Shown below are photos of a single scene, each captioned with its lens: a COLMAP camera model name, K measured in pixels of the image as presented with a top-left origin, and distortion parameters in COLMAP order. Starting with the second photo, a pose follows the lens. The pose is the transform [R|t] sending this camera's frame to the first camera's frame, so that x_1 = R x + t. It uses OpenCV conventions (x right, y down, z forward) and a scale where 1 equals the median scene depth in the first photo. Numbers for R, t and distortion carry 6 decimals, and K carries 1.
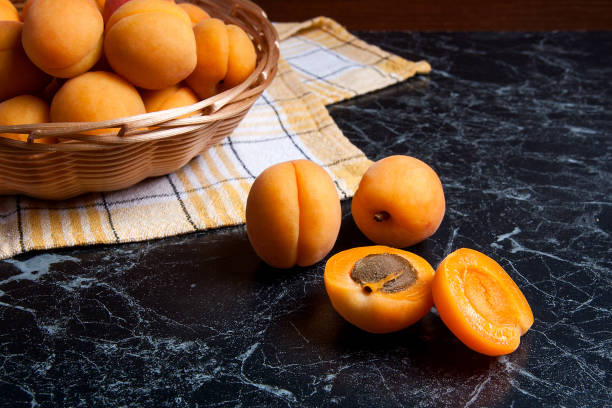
lens RADIAL K [[819.6, 0, 314.6], [0, 819.6, 216.0], [0, 0, 1]] dist [-0.048002, 0.028471]
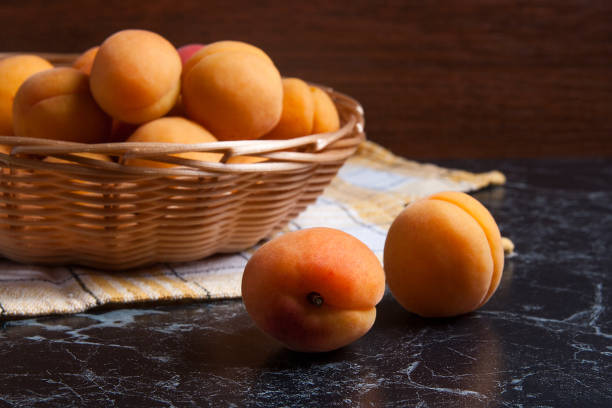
lens RADIAL K [[1120.7, 0, 306.0], [0, 1120.7, 204.0], [0, 0, 1]] dist [-0.005406, -0.074763]
pose [[0.996870, -0.013676, 0.077862, -0.220106], [0.038097, 0.946116, -0.321579, 0.298984], [-0.069269, 0.323539, 0.943676, -0.106310]]
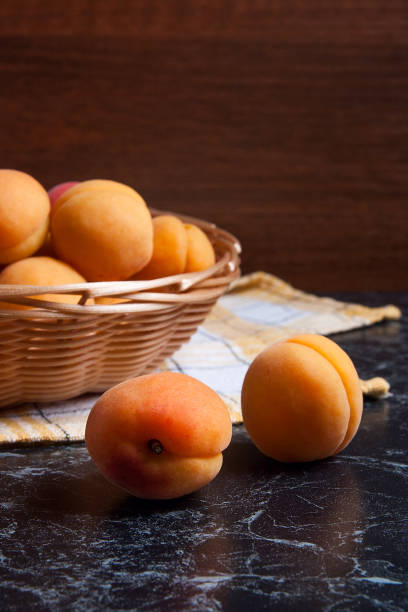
lens RADIAL K [[1120.7, 0, 204.0], [0, 1120.7, 306.0], [0, 0, 1]] dist [-0.005406, -0.074763]
pose [[0.999579, -0.012745, 0.026056, -0.125597], [0.020829, 0.940552, -0.339010, 0.278982], [-0.020186, 0.339410, 0.940422, -0.106280]]
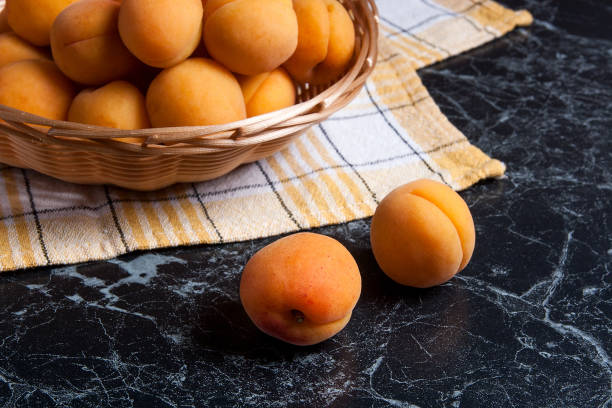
lens RADIAL K [[1152.8, 0, 284.2], [0, 1152.8, 202.9], [0, 0, 1]] dist [0.018009, 0.139604]
pose [[0.999731, 0.018227, -0.014341, -0.141818], [-0.016841, 0.995663, 0.091495, -0.134965], [0.015946, -0.091229, 0.995702, -0.341553]]
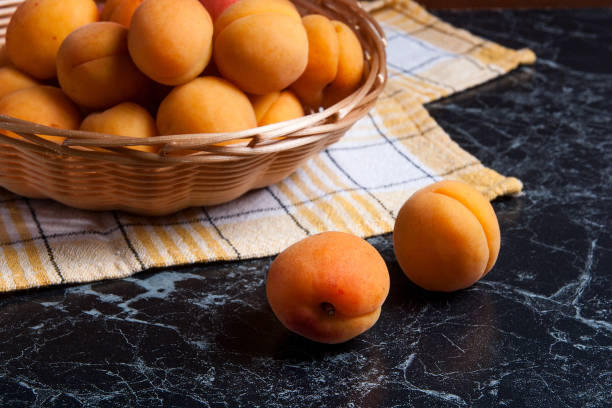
lens RADIAL K [[1289.1, 0, 282.0], [0, 1289.1, 205.5], [0, 0, 1]] dist [0.043728, 0.047707]
pose [[0.999769, -0.013260, 0.016936, -0.206834], [0.013856, 0.999271, -0.035560, 0.023277], [-0.016452, 0.035787, 0.999224, -0.467982]]
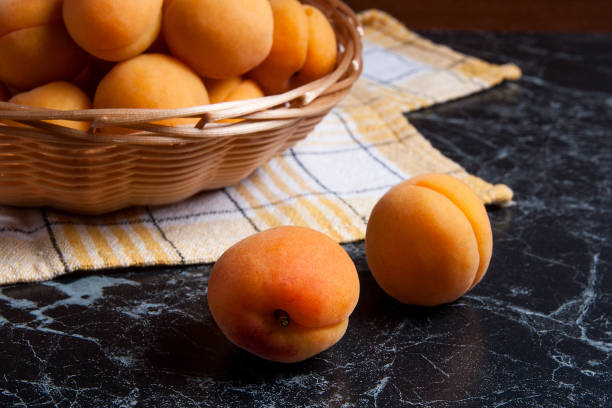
lens RADIAL K [[1120.7, 0, 306.0], [0, 1120.7, 204.0], [0, 0, 1]] dist [-0.005406, -0.074763]
pose [[0.998795, 0.014246, 0.046963, -0.166051], [-0.009751, 0.995468, -0.094594, 0.073450], [-0.048098, 0.094022, 0.994408, -0.093237]]
